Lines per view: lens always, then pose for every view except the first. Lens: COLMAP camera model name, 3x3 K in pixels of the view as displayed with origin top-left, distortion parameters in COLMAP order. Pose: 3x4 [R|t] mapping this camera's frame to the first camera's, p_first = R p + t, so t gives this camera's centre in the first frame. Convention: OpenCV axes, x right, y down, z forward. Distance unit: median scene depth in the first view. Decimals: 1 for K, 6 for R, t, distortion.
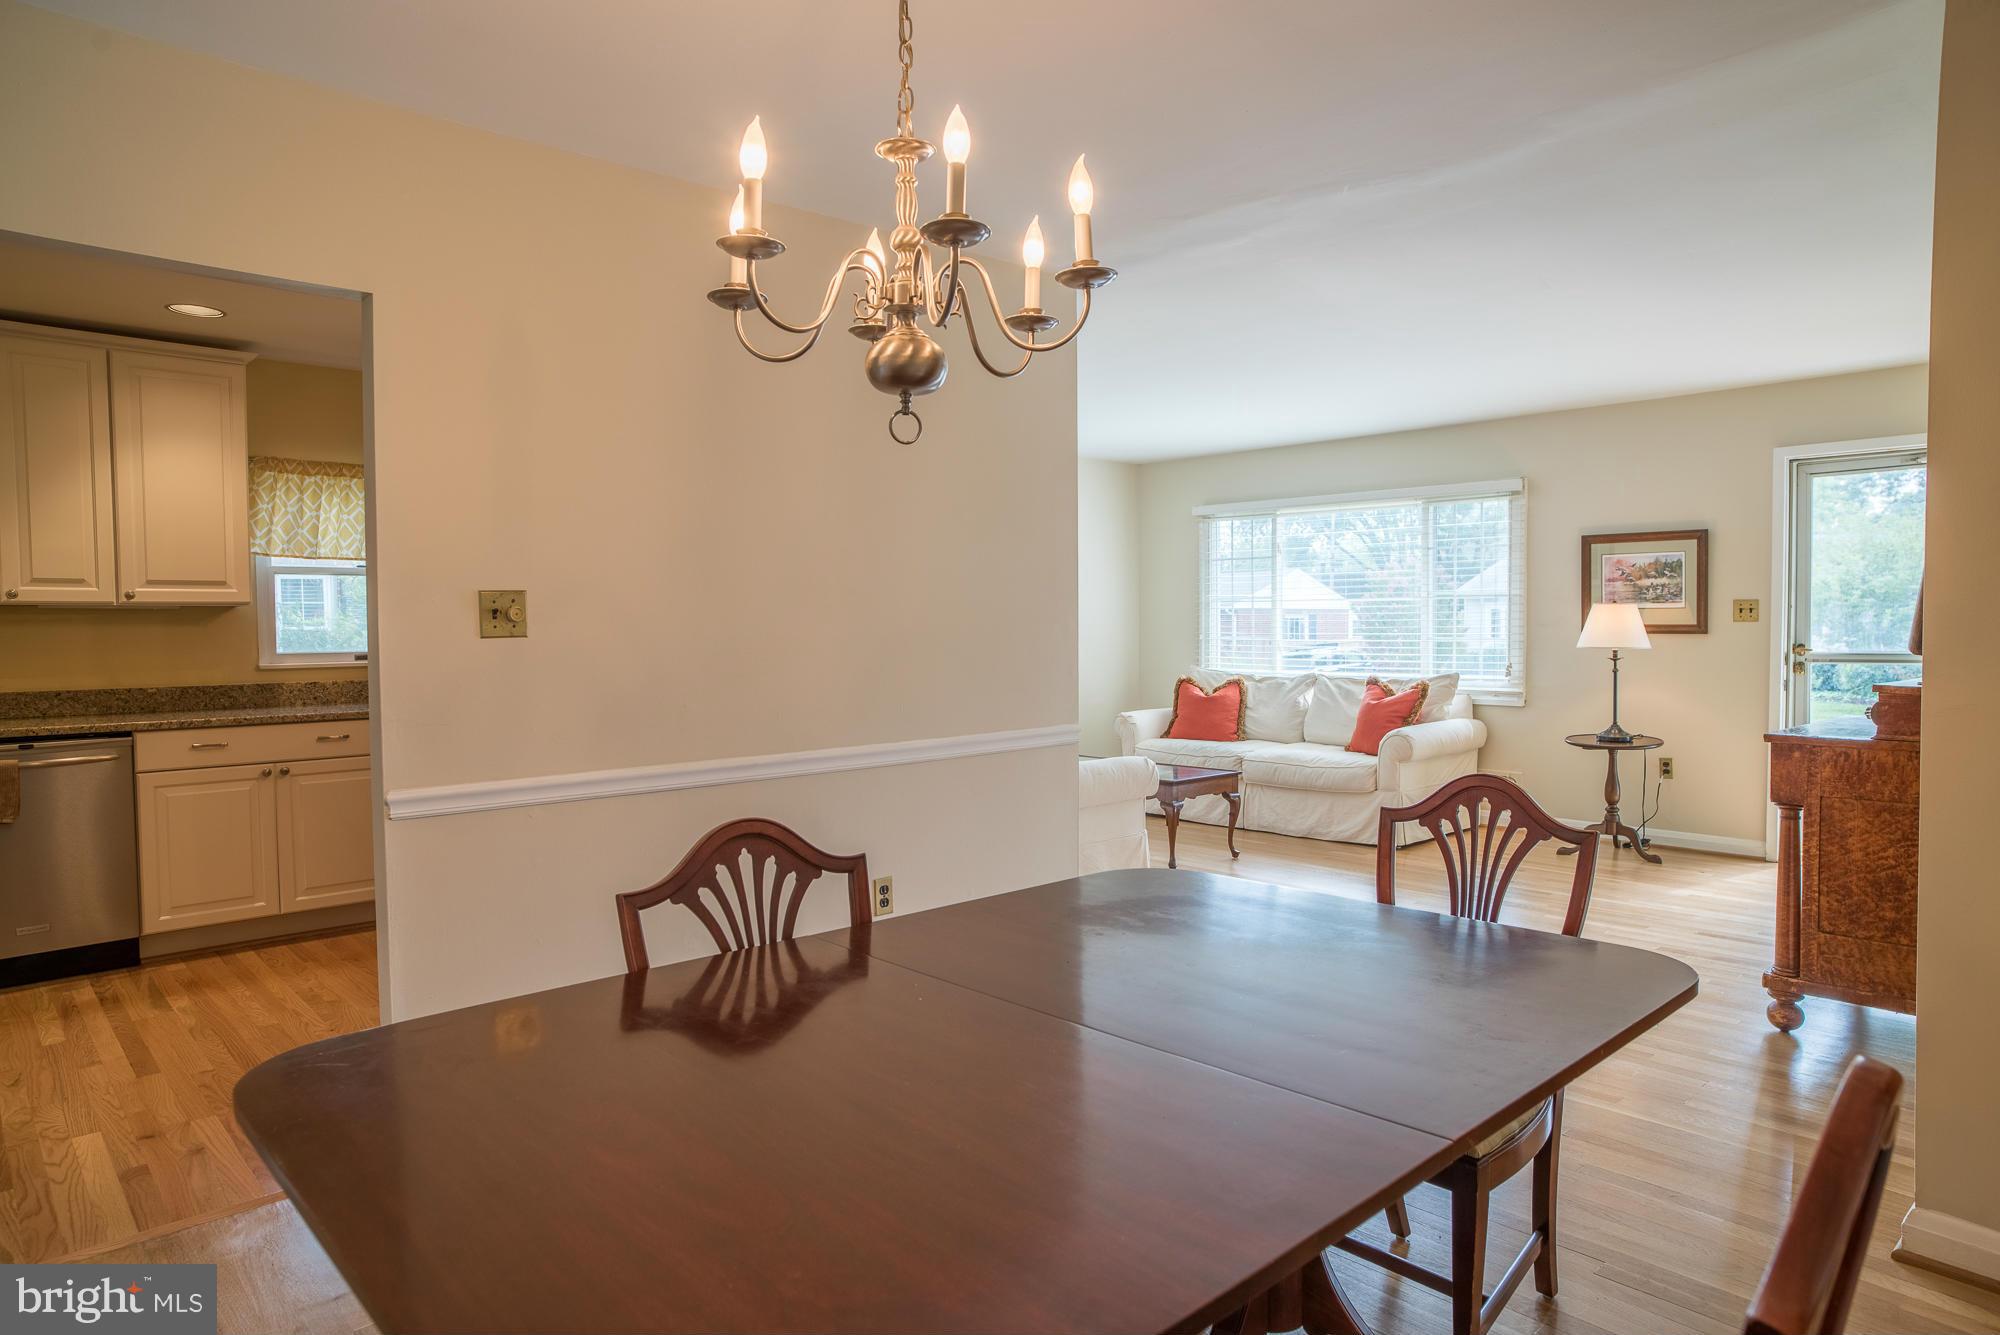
lens RADIAL K [[1208.5, 0, 1000.0], [0, 1208.5, 667.5], [0, 0, 1]] dist [-0.083992, 0.074049]
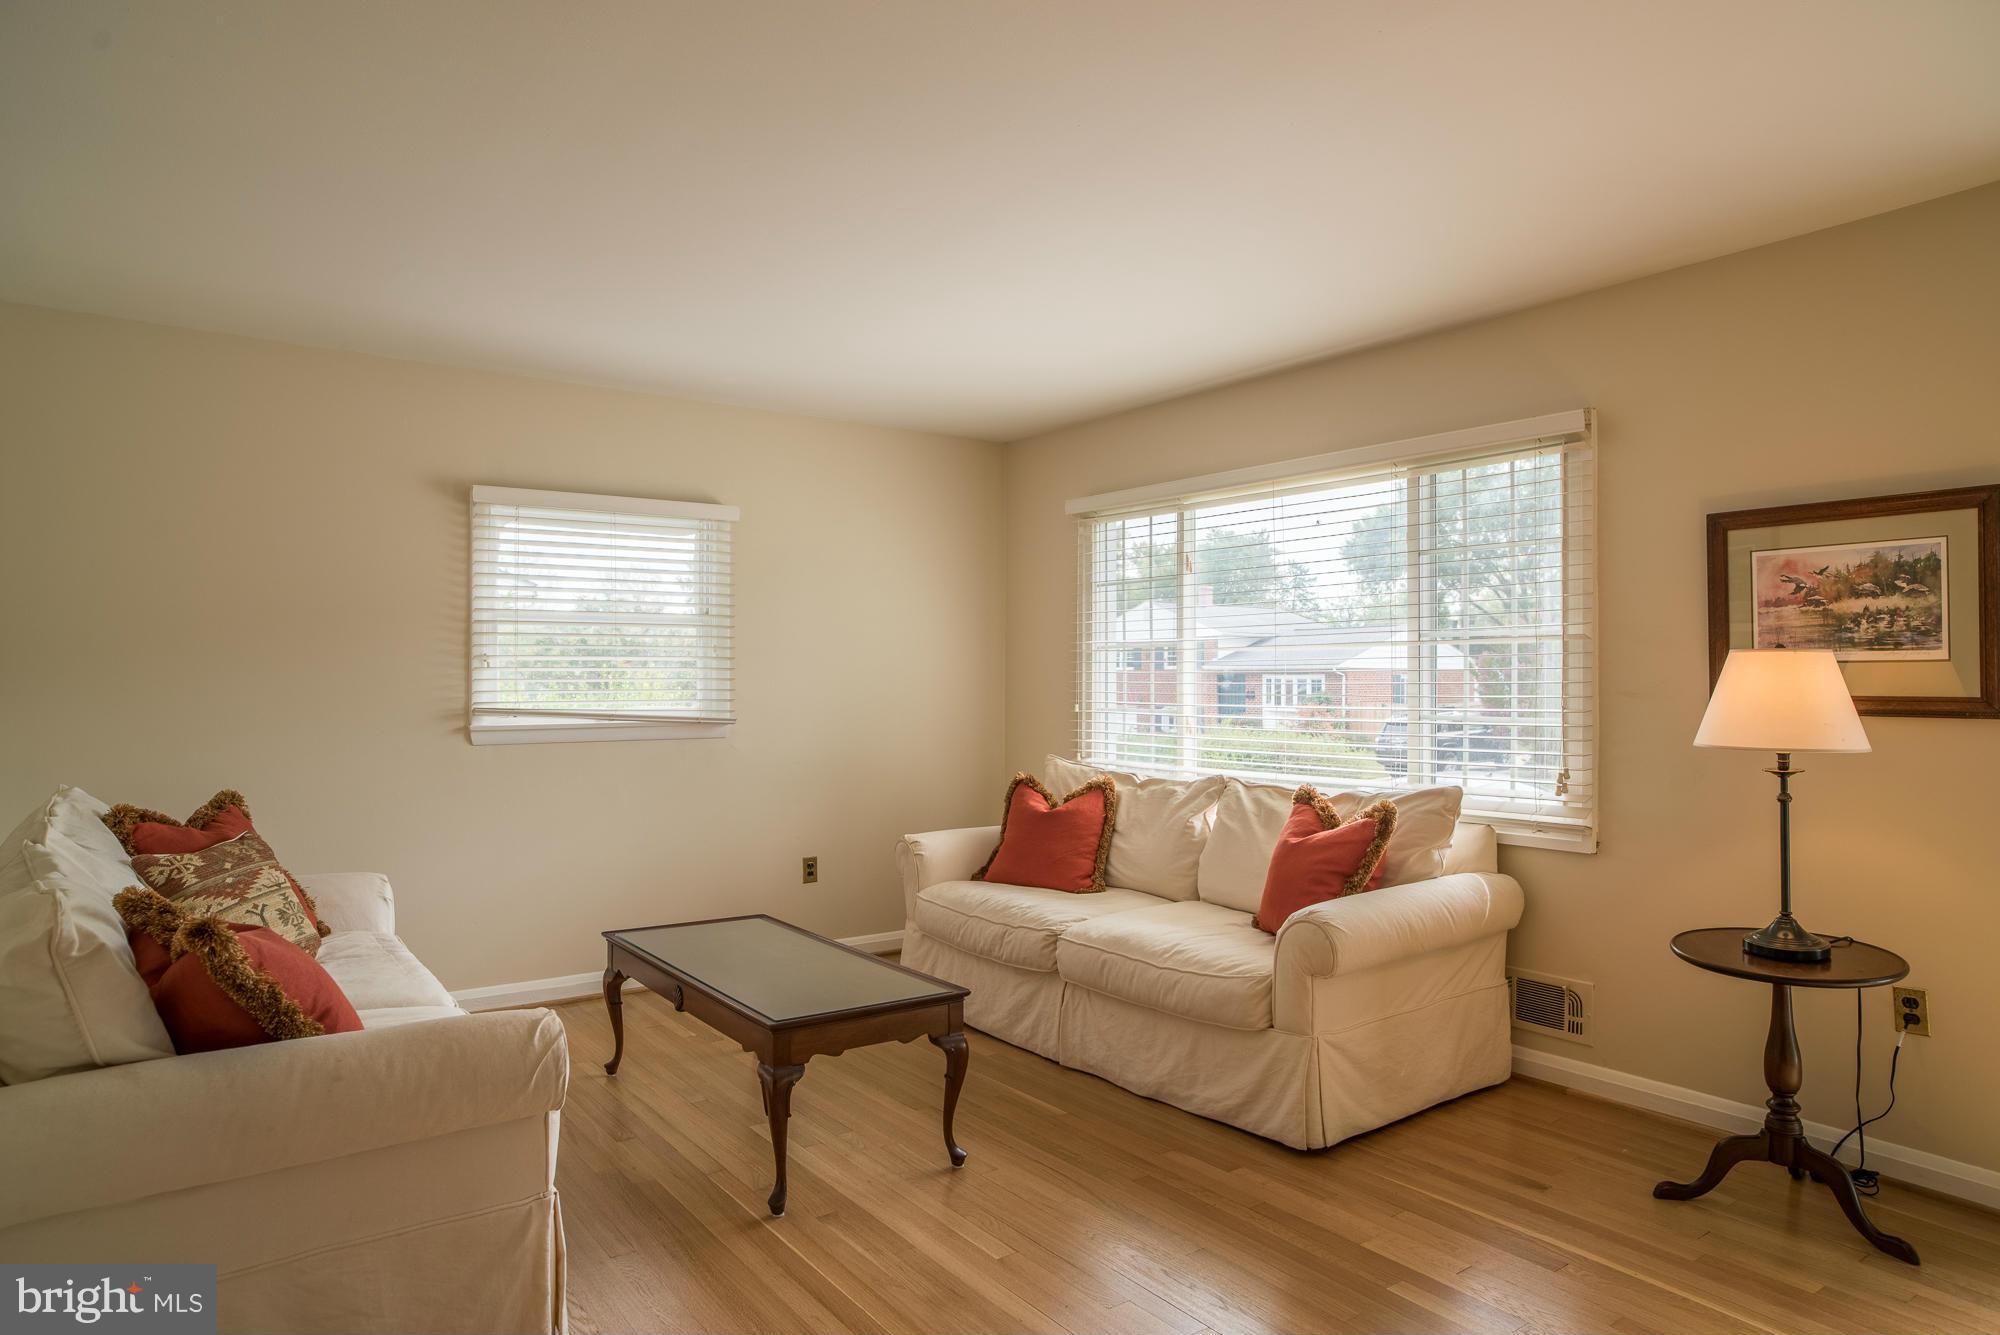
lens RADIAL K [[1208.5, 0, 1000.0], [0, 1208.5, 667.5], [0, 0, 1]] dist [-0.083992, 0.074049]
pose [[0.993751, 0.005797, -0.111466, 0.242863], [-0.011103, 0.998831, -0.047045, -0.020260], [0.111063, 0.047989, 0.992654, 0.464144]]
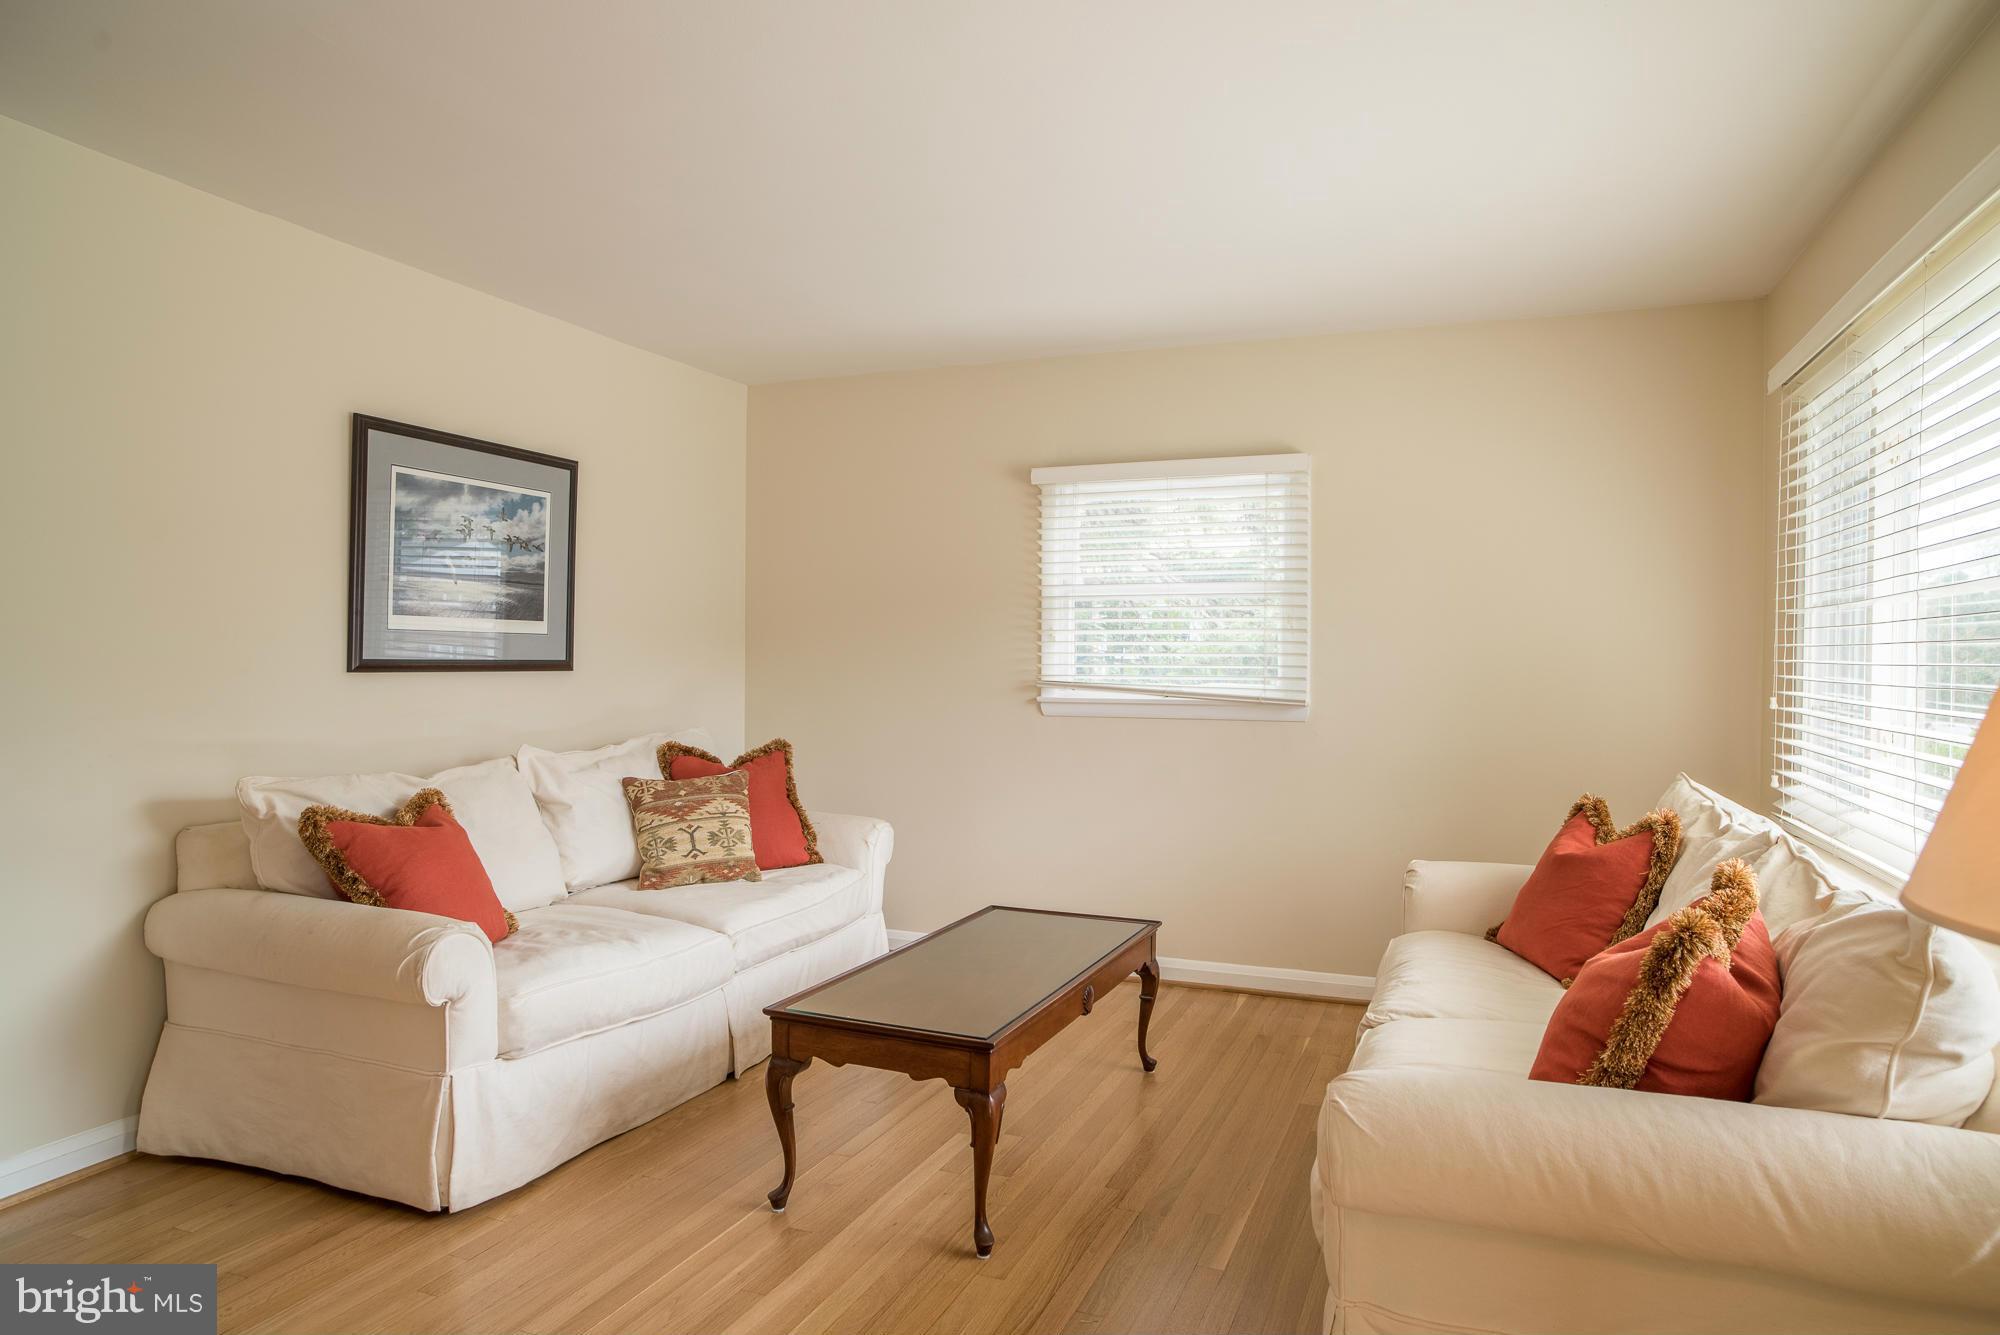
lens RADIAL K [[1208.5, 0, 1000.0], [0, 1208.5, 667.5], [0, 0, 1]] dist [-0.083992, 0.074049]
pose [[0.421757, 0.018371, -0.906523, 0.500922], [-0.043645, 0.999047, -0.000060, -0.031704], [0.905658, 0.039591, 0.422157, 0.759982]]
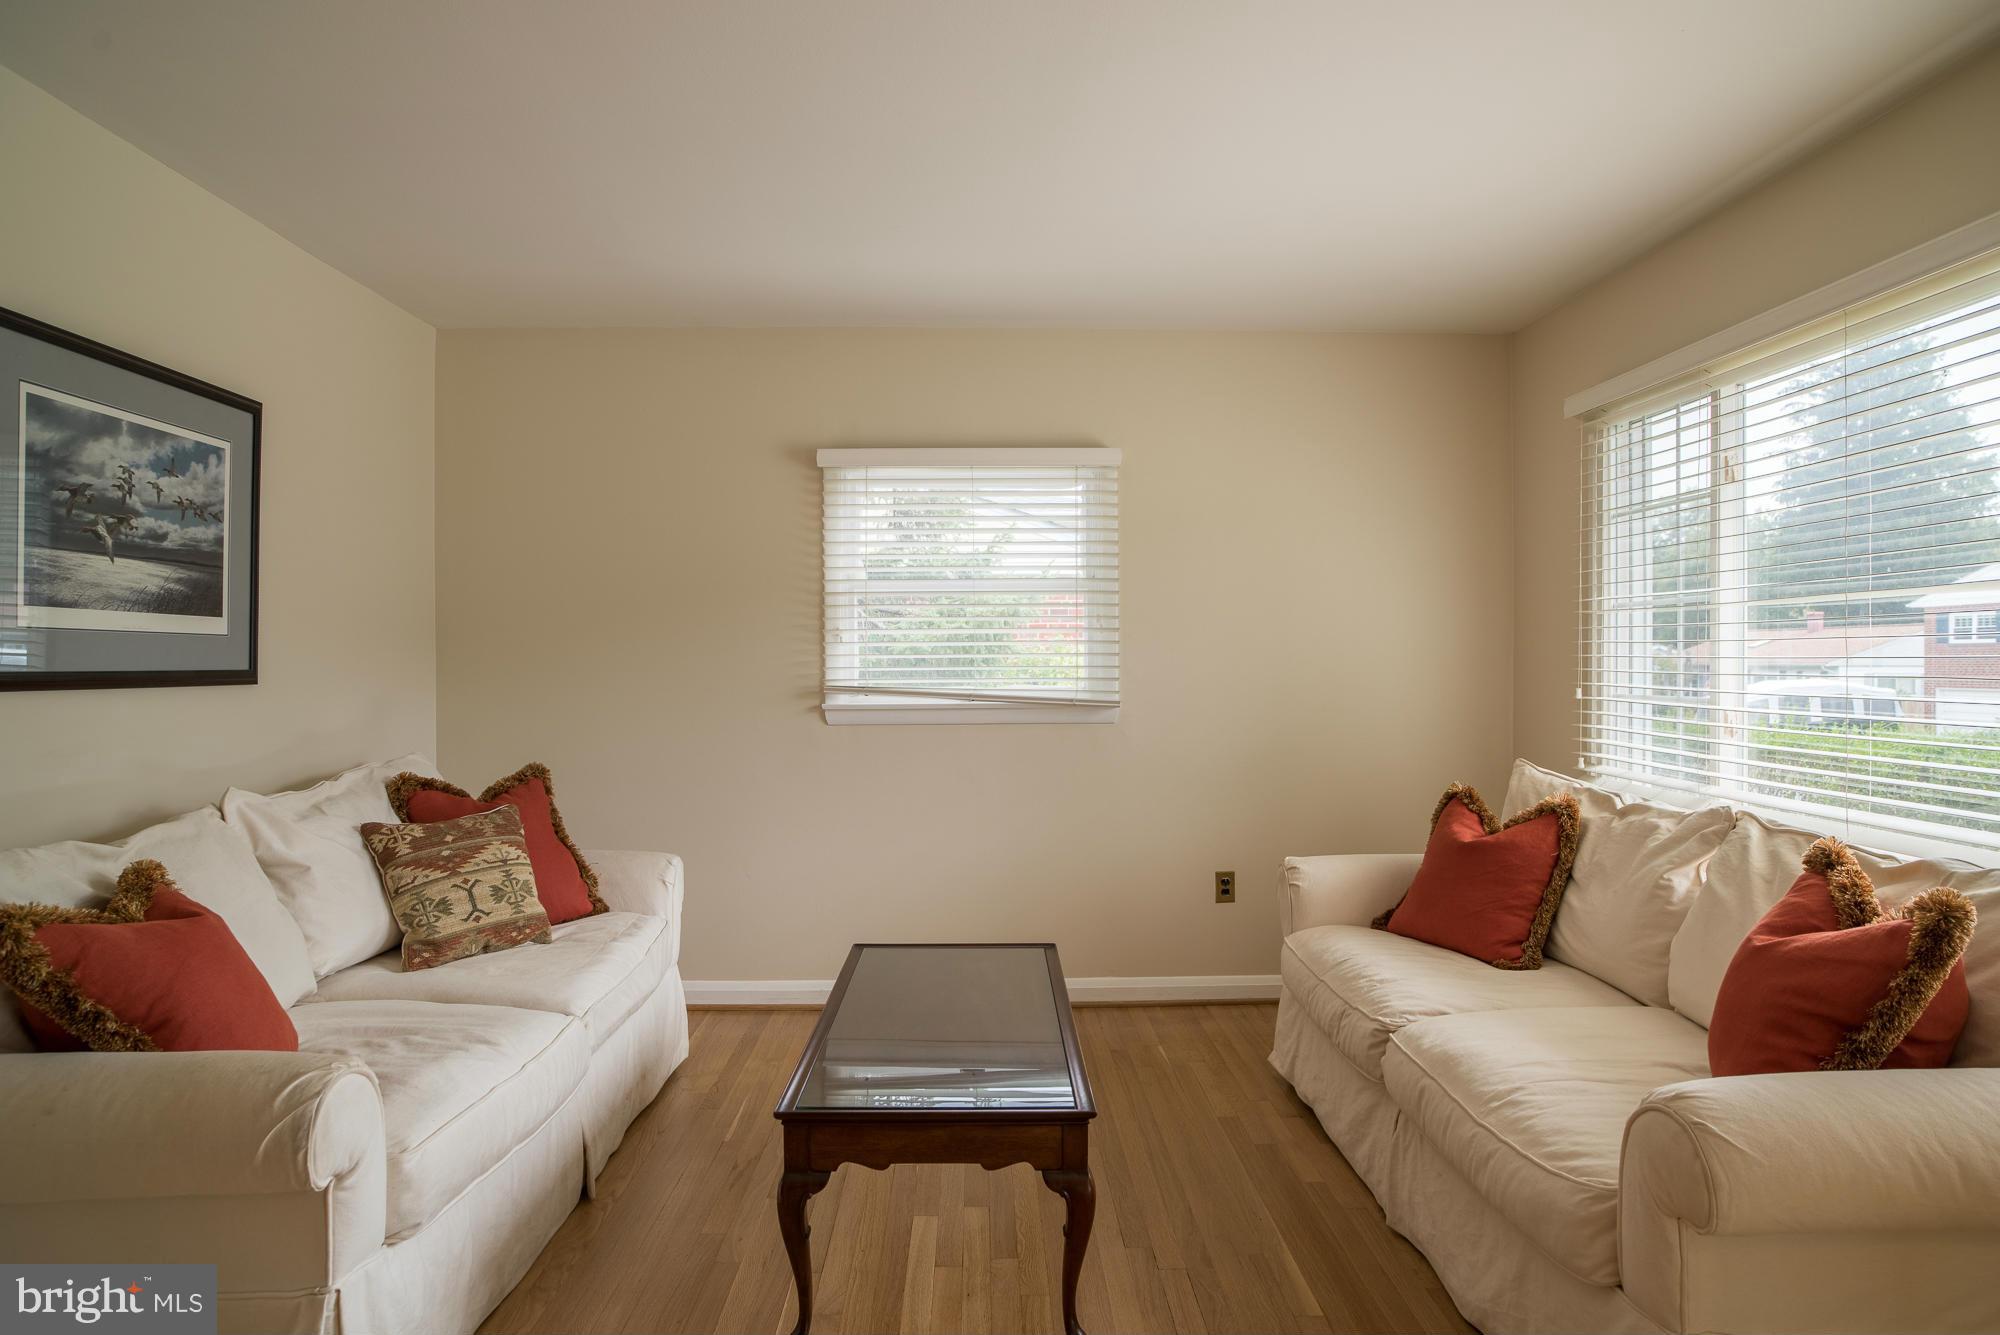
lens RADIAL K [[1208.5, 0, 1000.0], [0, 1208.5, 667.5], [0, 0, 1]] dist [-0.083992, 0.074049]
pose [[0.752110, 0.009380, -0.658970, 0.361178], [-0.026743, 0.999509, -0.016296, -0.027043], [0.658494, 0.029880, 0.751992, 0.666700]]
